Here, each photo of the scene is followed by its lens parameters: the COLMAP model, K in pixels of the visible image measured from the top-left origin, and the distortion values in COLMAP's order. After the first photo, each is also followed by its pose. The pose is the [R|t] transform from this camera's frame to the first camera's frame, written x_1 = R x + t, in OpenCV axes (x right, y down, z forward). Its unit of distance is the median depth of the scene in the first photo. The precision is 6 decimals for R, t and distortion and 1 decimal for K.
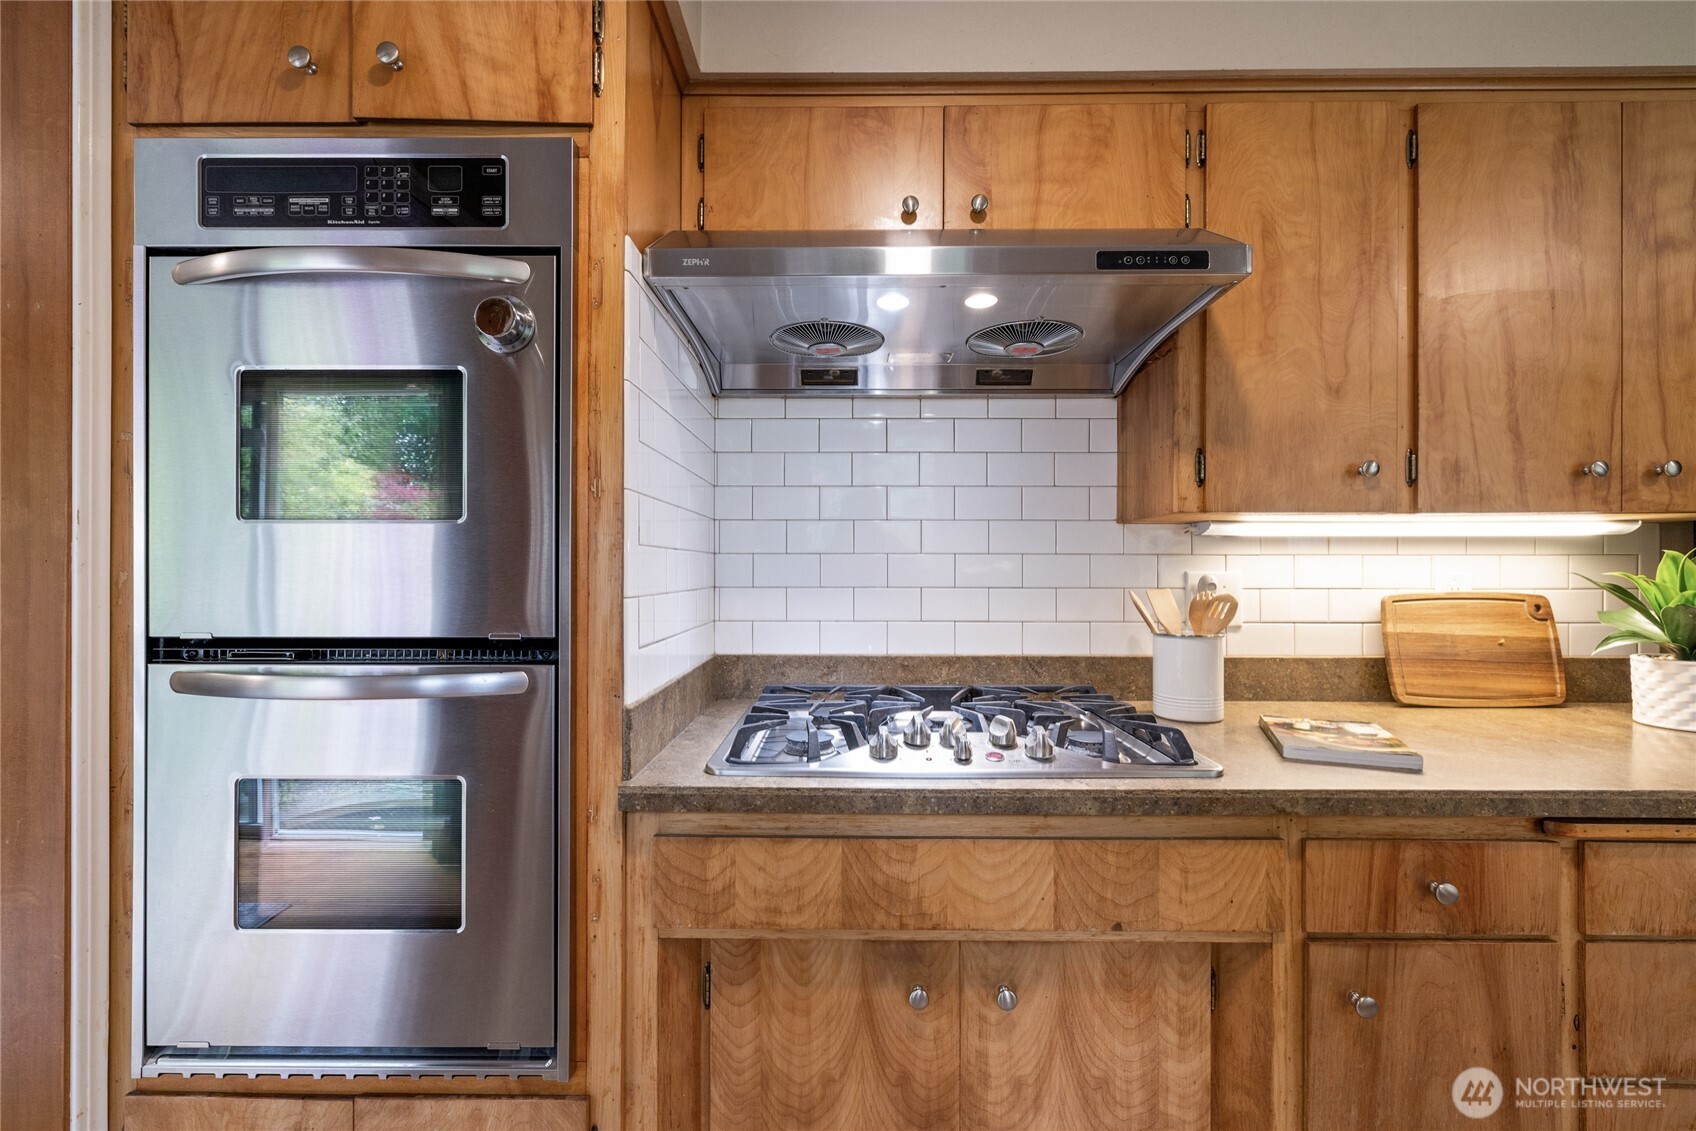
lens RADIAL K [[711.6, 0, 848.0], [0, 711.6, 565.5], [0, 0, 1]] dist [0.000951, 0.000164]
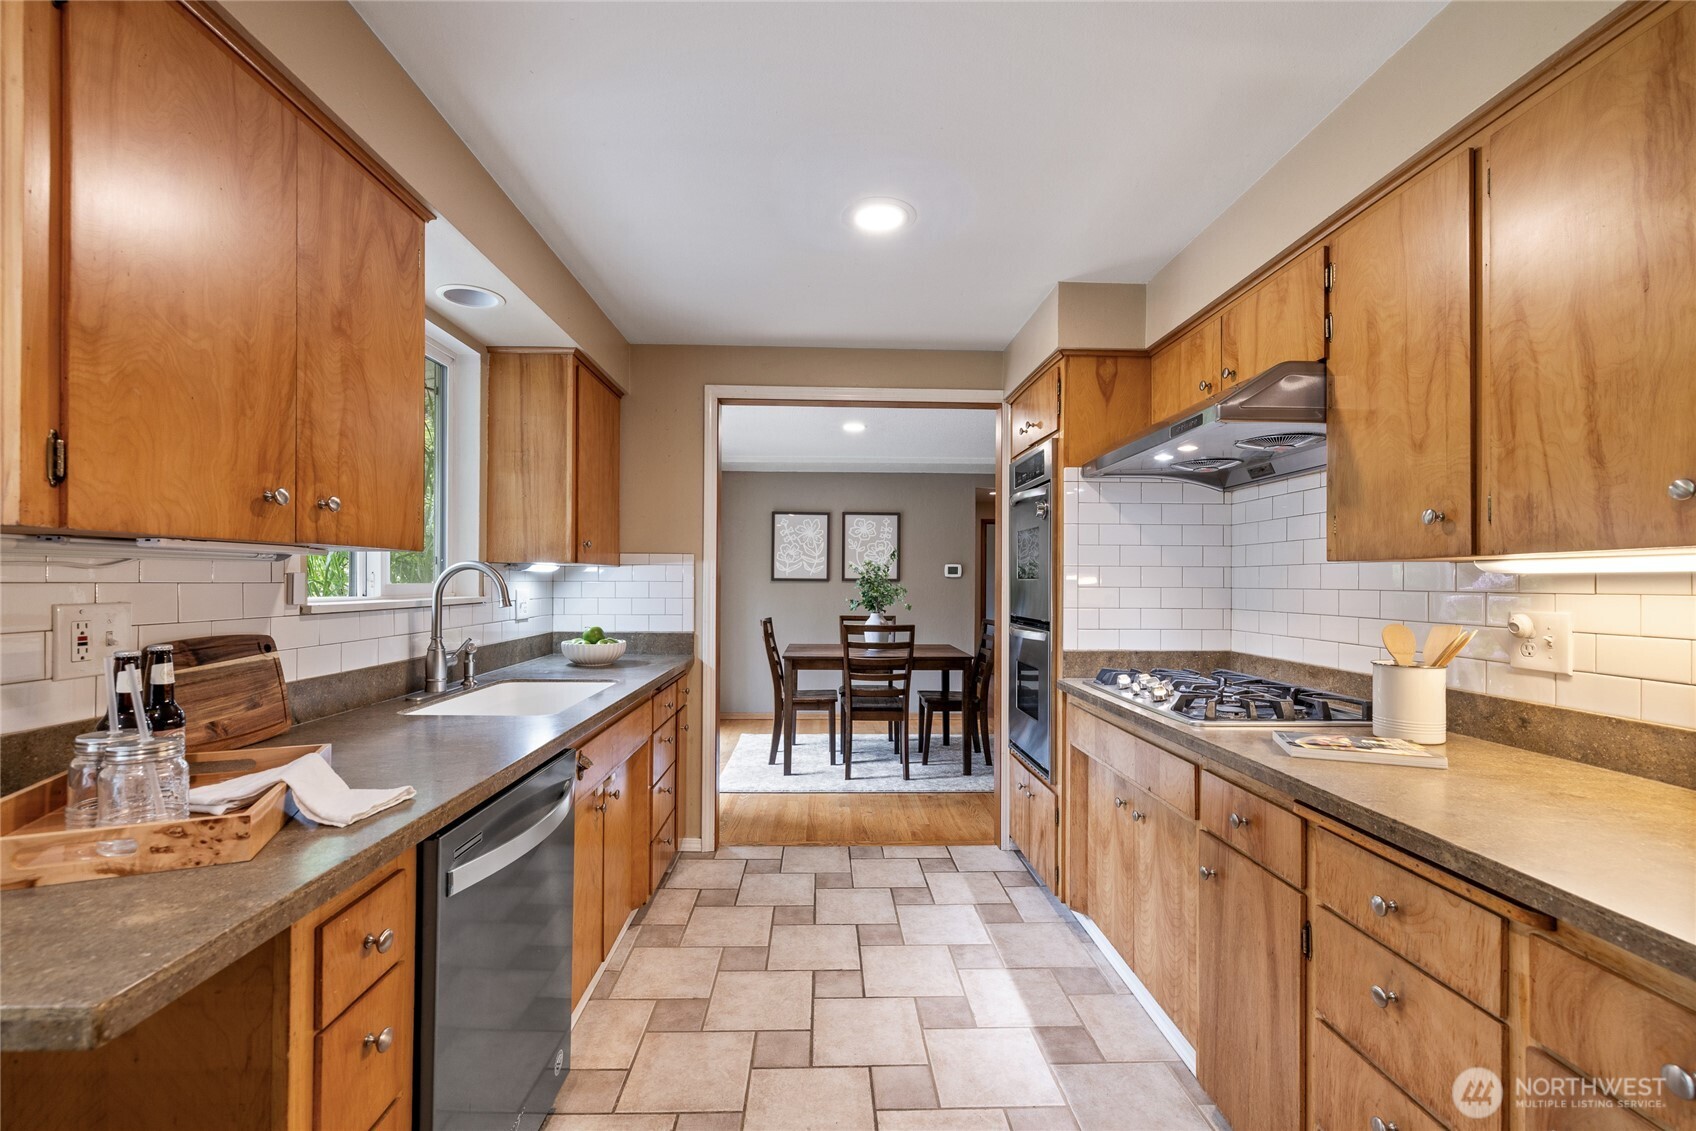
lens RADIAL K [[711.6, 0, 848.0], [0, 711.6, 565.5], [0, 0, 1]] dist [0.000951, 0.000164]
pose [[0.042198, -0.022908, -0.998847, 1.735334], [-0.001883, 0.999734, -0.023008, -0.035750], [0.999107, 0.002851, 0.042144, 0.080729]]
